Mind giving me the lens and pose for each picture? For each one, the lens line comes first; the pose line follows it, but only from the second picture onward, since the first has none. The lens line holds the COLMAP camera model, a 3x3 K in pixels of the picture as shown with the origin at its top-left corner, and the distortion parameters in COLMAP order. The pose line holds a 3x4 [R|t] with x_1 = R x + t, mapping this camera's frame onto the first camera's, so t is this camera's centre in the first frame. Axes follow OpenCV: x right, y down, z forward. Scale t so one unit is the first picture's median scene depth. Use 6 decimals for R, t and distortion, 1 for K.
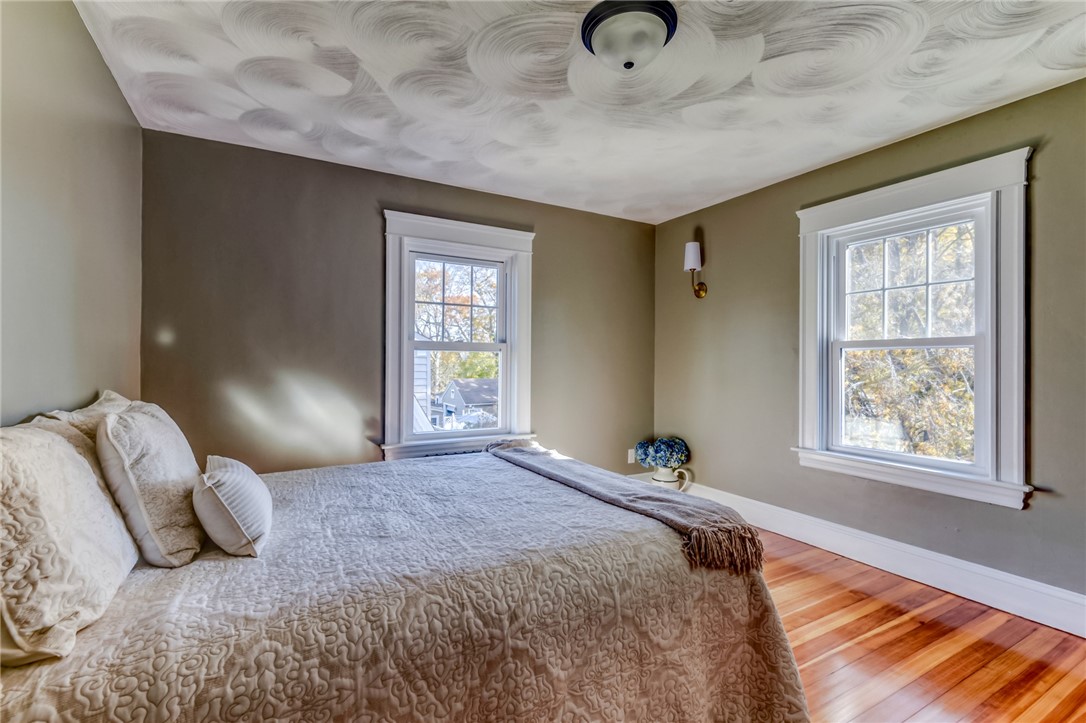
lens RADIAL K [[492.5, 0, 540.0], [0, 492.5, 359.0], [0, 0, 1]] dist [0.014053, -0.005290]
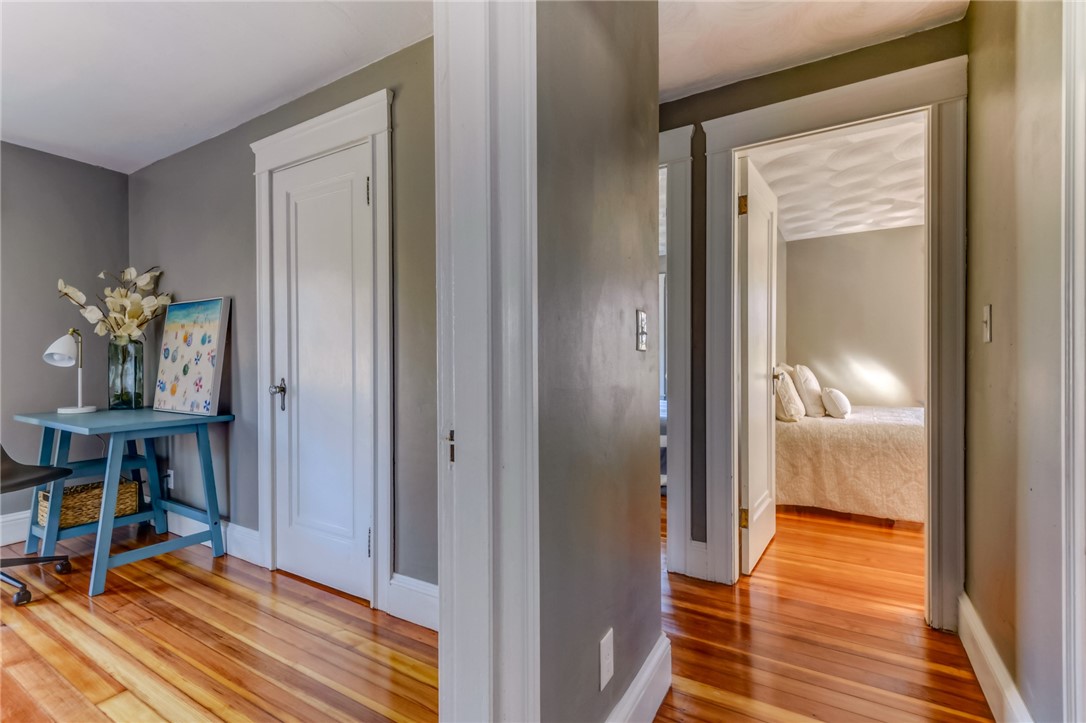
lens RADIAL K [[492.5, 0, 542.8], [0, 492.5, 360.9], [0, 0, 1]] dist [0.014053, -0.005290]
pose [[0.489702, -0.005681, -0.871871, 1.285599], [0.013446, 0.999909, 0.001037, 0.063589], [0.871786, -0.012231, 0.489734, -2.318036]]
